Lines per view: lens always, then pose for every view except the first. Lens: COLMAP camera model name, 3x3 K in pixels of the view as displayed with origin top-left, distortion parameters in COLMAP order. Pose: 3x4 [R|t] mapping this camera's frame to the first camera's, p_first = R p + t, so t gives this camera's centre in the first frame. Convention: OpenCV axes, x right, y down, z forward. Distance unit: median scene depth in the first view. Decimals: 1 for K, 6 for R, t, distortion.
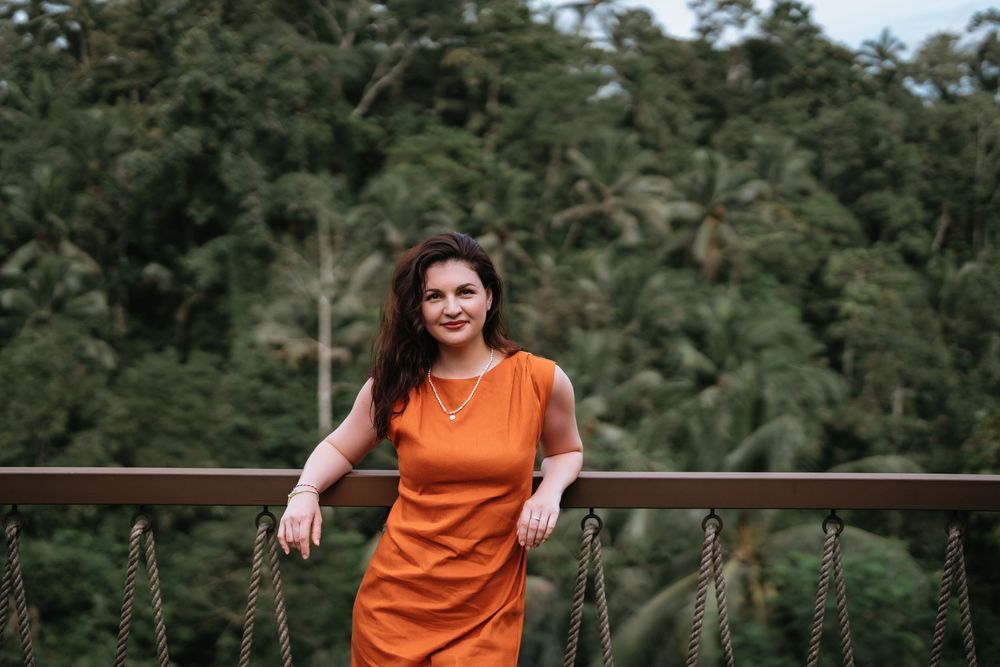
lens RADIAL K [[1371.0, 0, 500.0], [0, 1371.0, 333.5], [0, 0, 1]] dist [-0.107526, 0.690054]
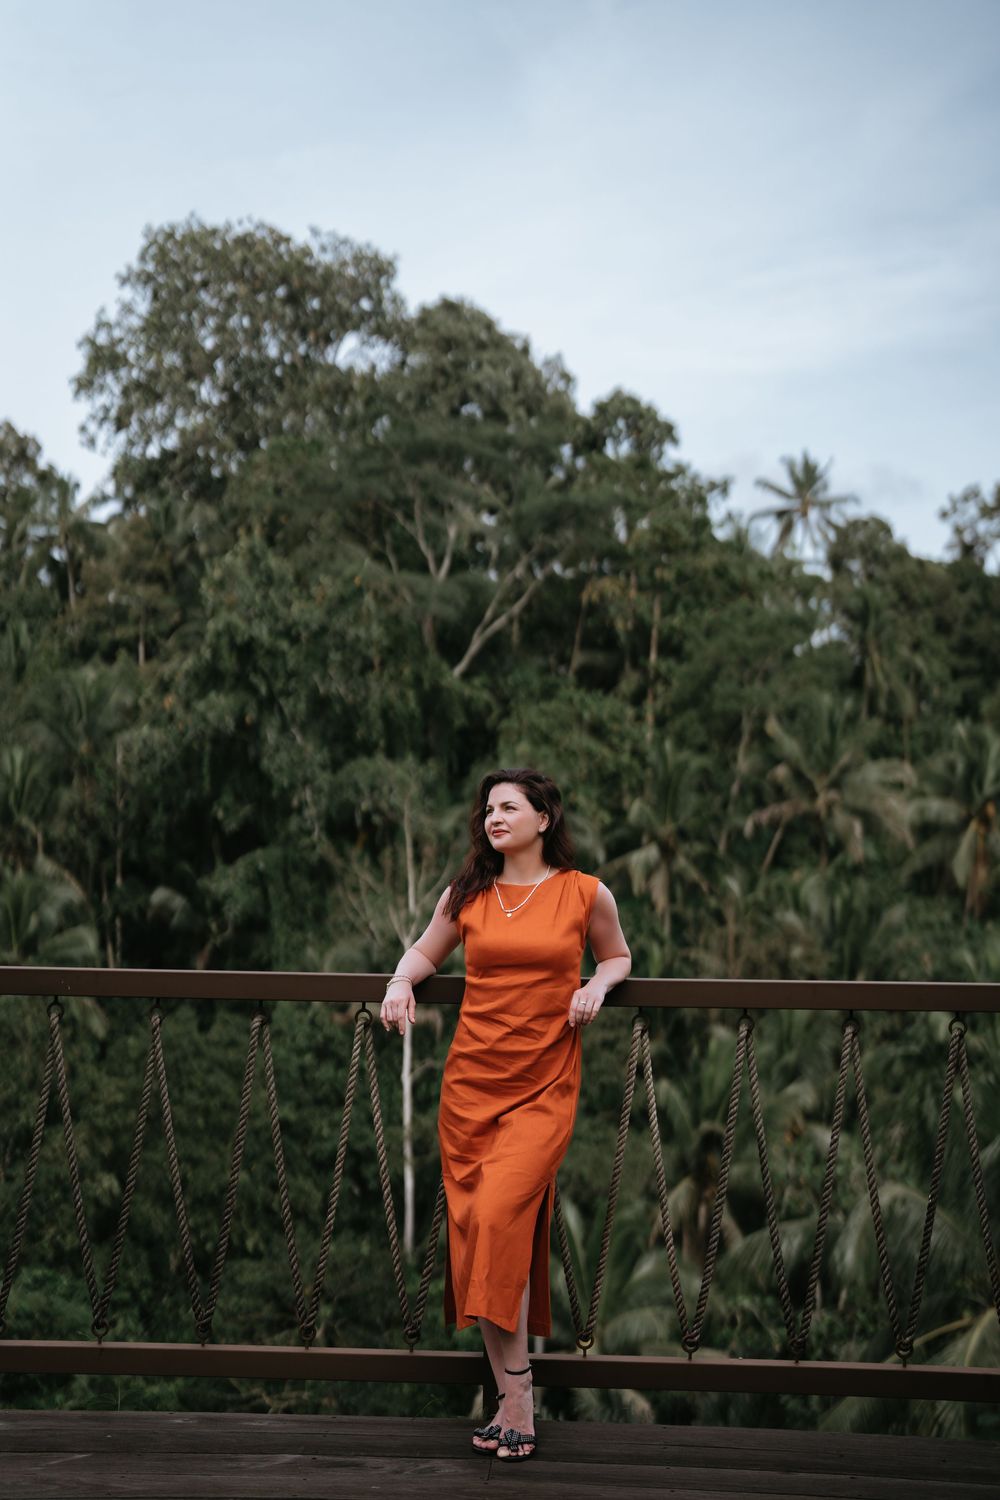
lens RADIAL K [[2215.0, 0, 498.5], [0, 2215.0, 784.5], [0, 0, 1]] dist [0.012601, -0.877984]
pose [[0.996290, -0.002973, -0.086006, 0.013205], [-0.006295, 0.994208, -0.107286, 0.016582], [0.085826, 0.107430, 0.990501, -0.107428]]
